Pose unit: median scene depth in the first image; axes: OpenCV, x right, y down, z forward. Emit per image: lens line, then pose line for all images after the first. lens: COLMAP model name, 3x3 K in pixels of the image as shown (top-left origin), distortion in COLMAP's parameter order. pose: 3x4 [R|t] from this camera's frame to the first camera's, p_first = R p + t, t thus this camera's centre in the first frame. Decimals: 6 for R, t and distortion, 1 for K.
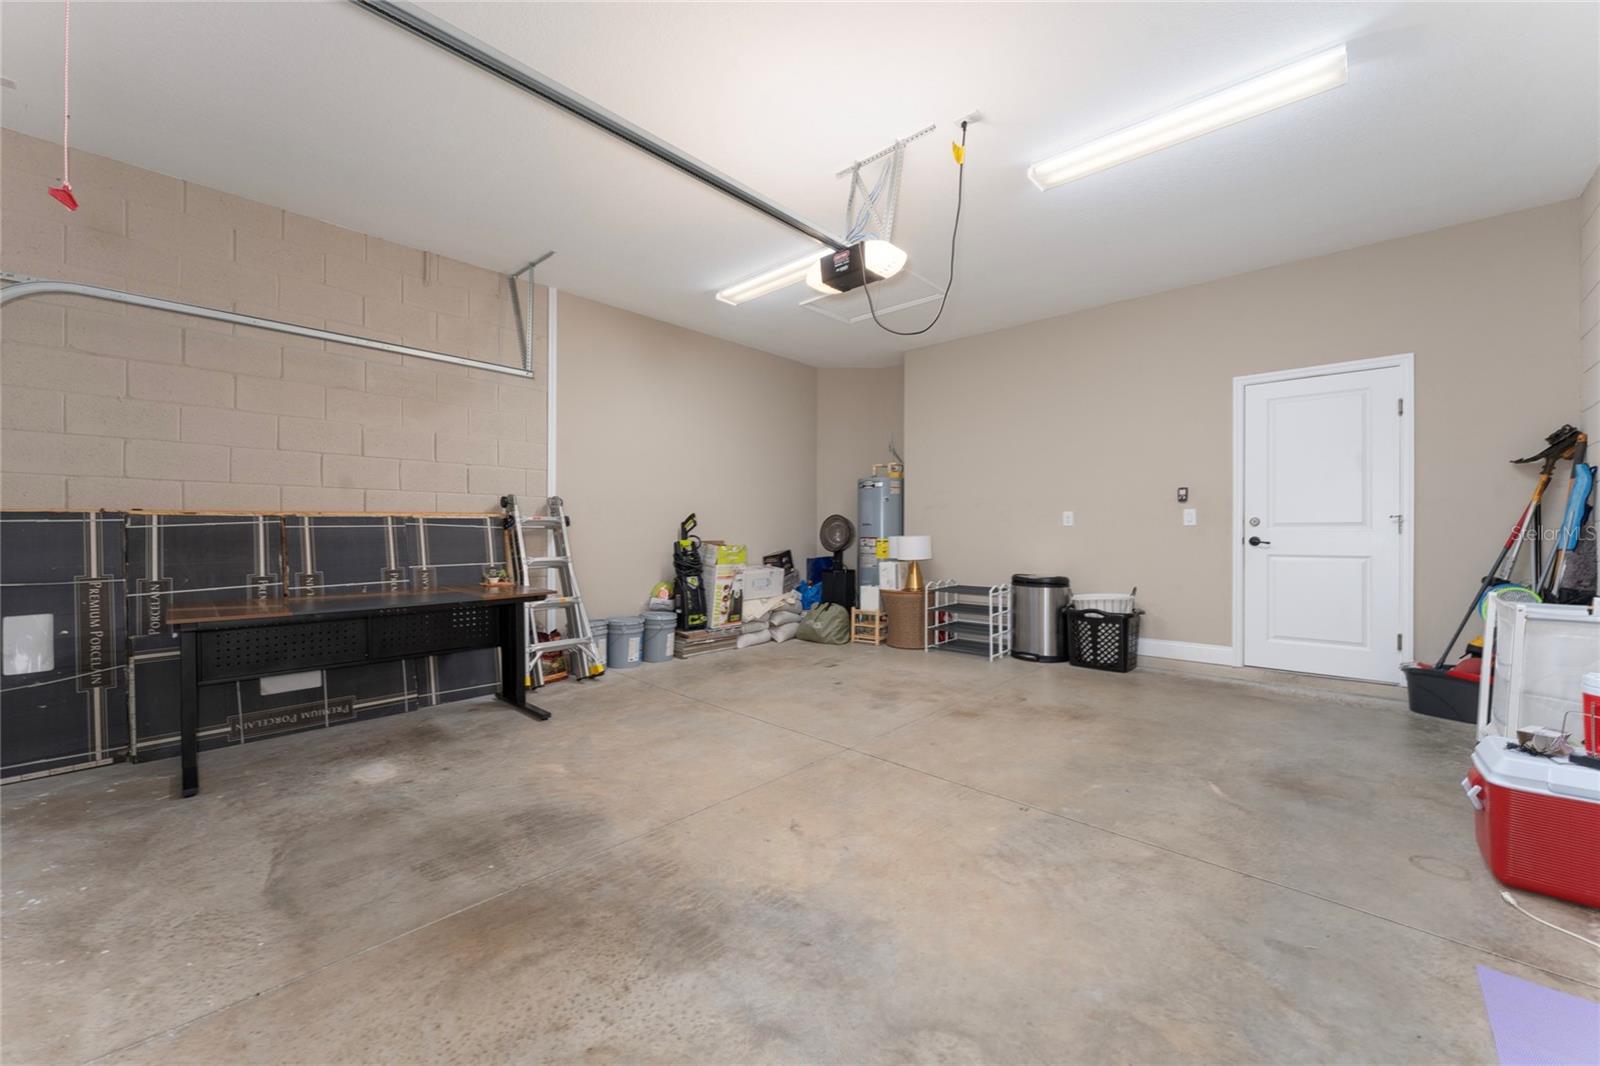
lens RADIAL K [[648.3, 0, 795.3], [0, 648.3, 533.4], [0, 0, 1]] dist [0.001961, 0.000105]
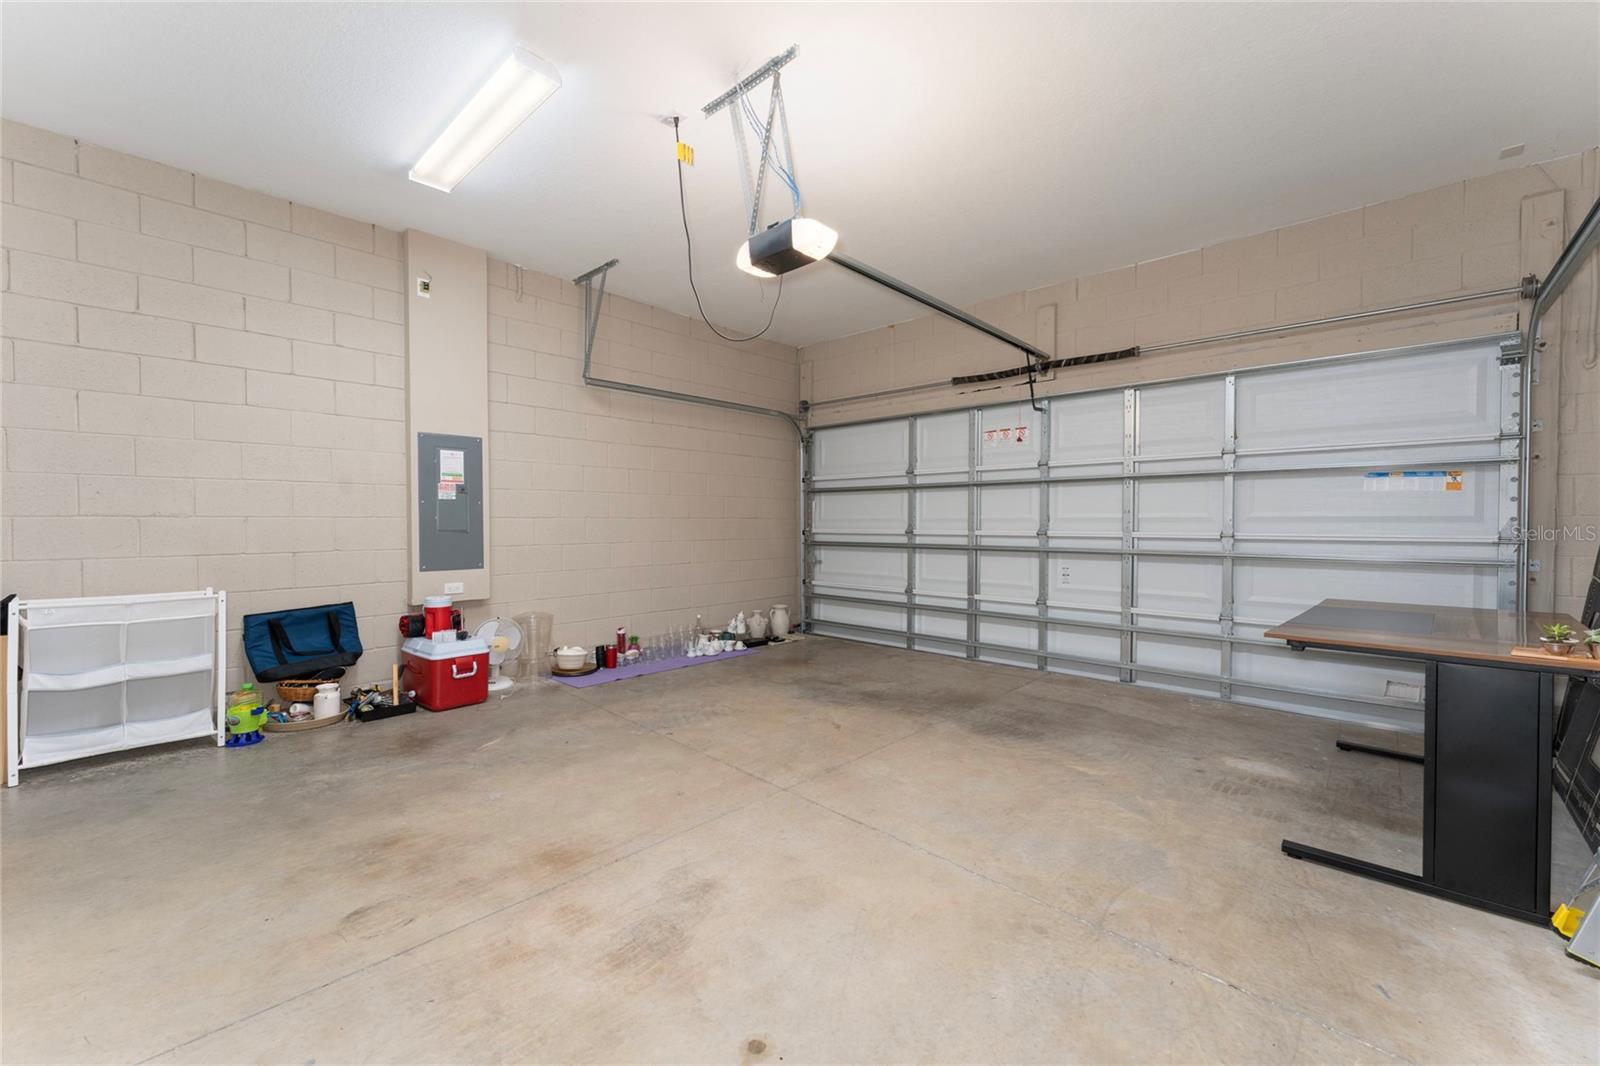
lens RADIAL K [[648.3, 0, 795.3], [0, 648.3, 533.4], [0, 0, 1]] dist [0.001961, 0.000105]
pose [[-0.999992, -0.001598, 0.003558, 0.079134], [-0.001543, 0.999880, 0.015421, -0.012994], [-0.003582, 0.015415, -0.999875, 2.147468]]
